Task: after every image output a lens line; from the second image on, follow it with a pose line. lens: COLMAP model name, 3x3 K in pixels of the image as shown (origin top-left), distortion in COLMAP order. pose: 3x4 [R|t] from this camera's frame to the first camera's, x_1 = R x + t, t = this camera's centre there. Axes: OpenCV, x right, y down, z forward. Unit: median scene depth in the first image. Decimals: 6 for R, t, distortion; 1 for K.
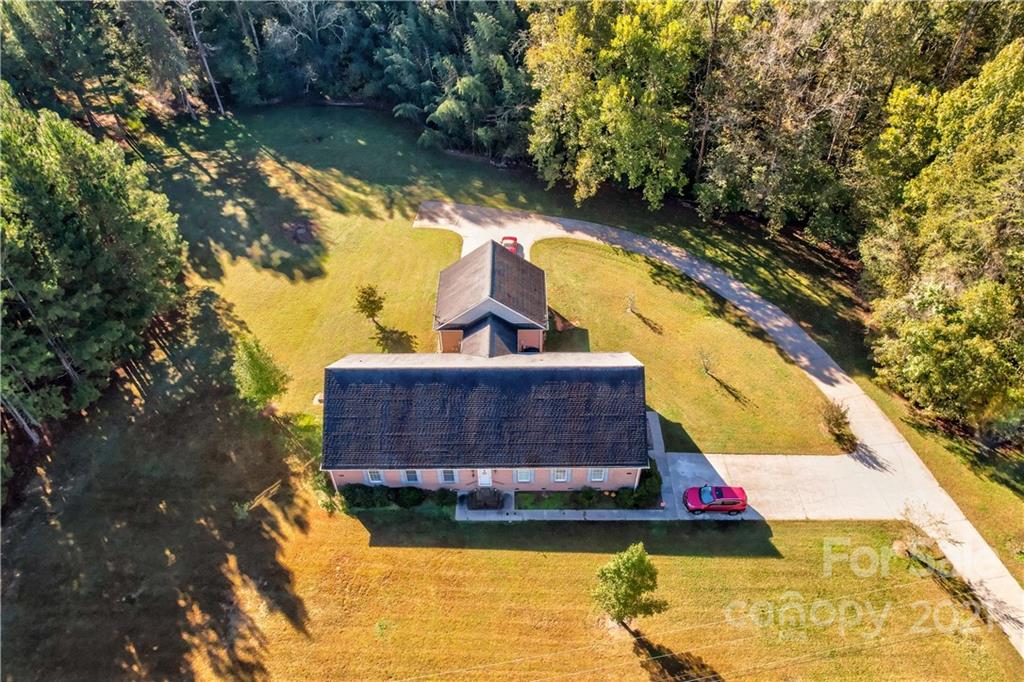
lens RADIAL K [[668.6, 0, 519.8], [0, 668.6, 354.9], [0, 0, 1]] dist [-0.066426, 0.058151]
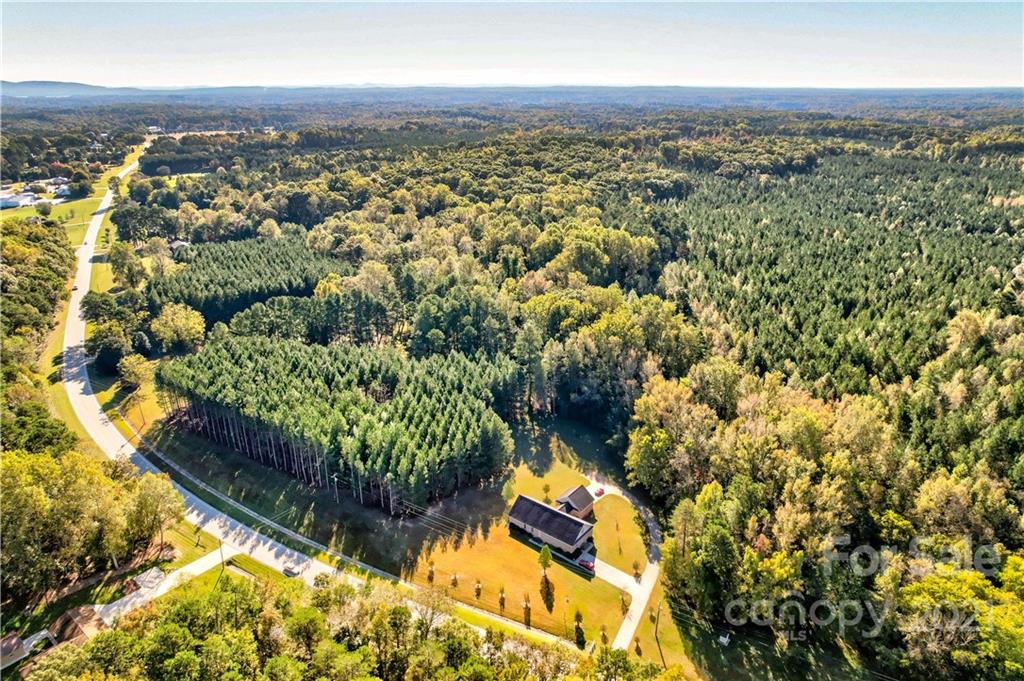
lens RADIAL K [[668.6, 0, 519.8], [0, 668.6, 354.4], [0, 0, 1]] dist [-0.066426, 0.058151]
pose [[0.786942, 0.249153, -0.564487, 1.301517], [-0.440125, 0.867841, -0.230523, 0.158030], [0.432450, 0.429853, 0.792599, -1.886983]]
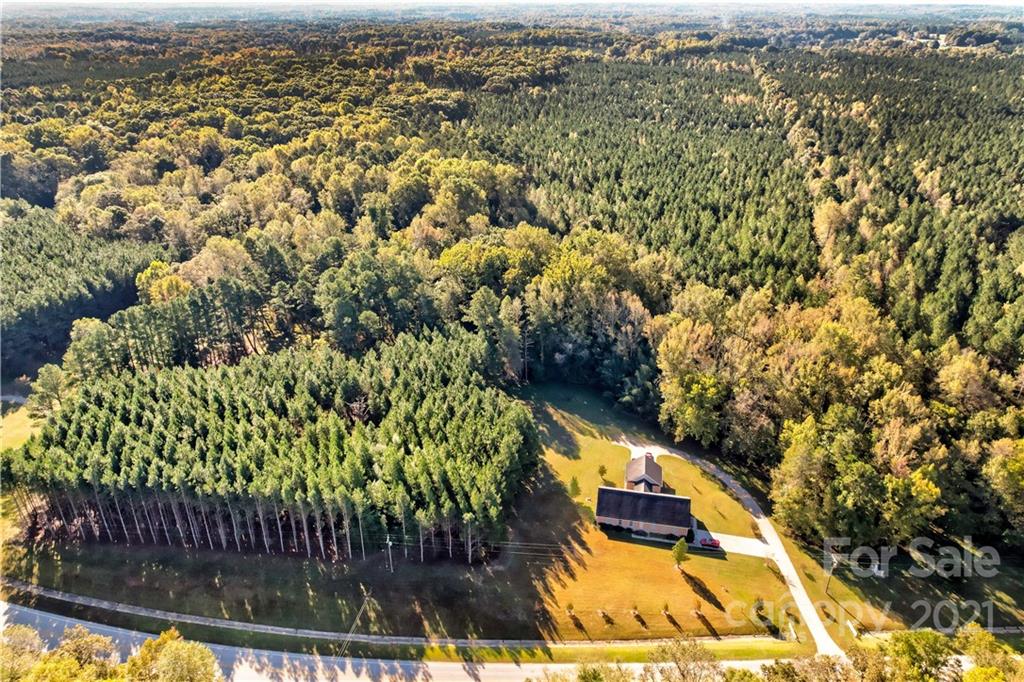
lens RADIAL K [[682.1, 0, 509.4], [0, 682.1, 317.2], [0, 0, 1]] dist [-0.072673, 0.063509]
pose [[0.981153, 0.095178, -0.168164, -0.167671], [-0.143930, 0.940640, -0.307377, 0.244268], [0.128927, 0.325788, 0.936611, -1.921205]]
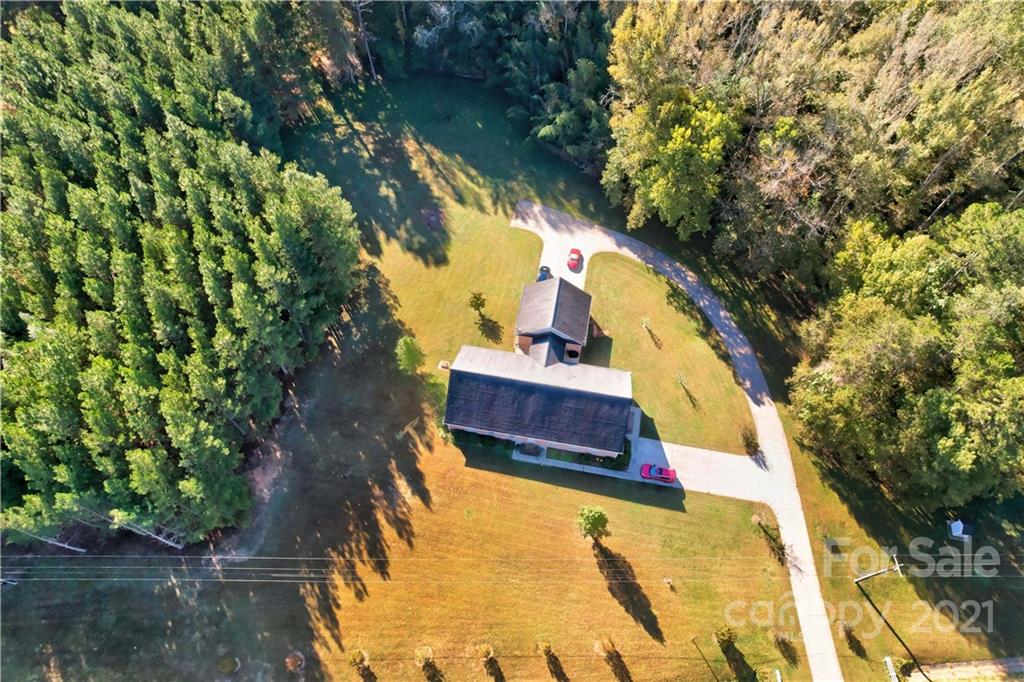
lens RADIAL K [[639.5, 0, 514.4], [0, 639.5, 340.1], [0, 0, 1]] dist [-0.046517, 0.039788]
pose [[0.983143, 0.165326, -0.078085, -0.005936], [-0.134588, 0.943448, 0.302971, -0.415558], [0.123759, -0.287354, 0.949795, -0.399083]]
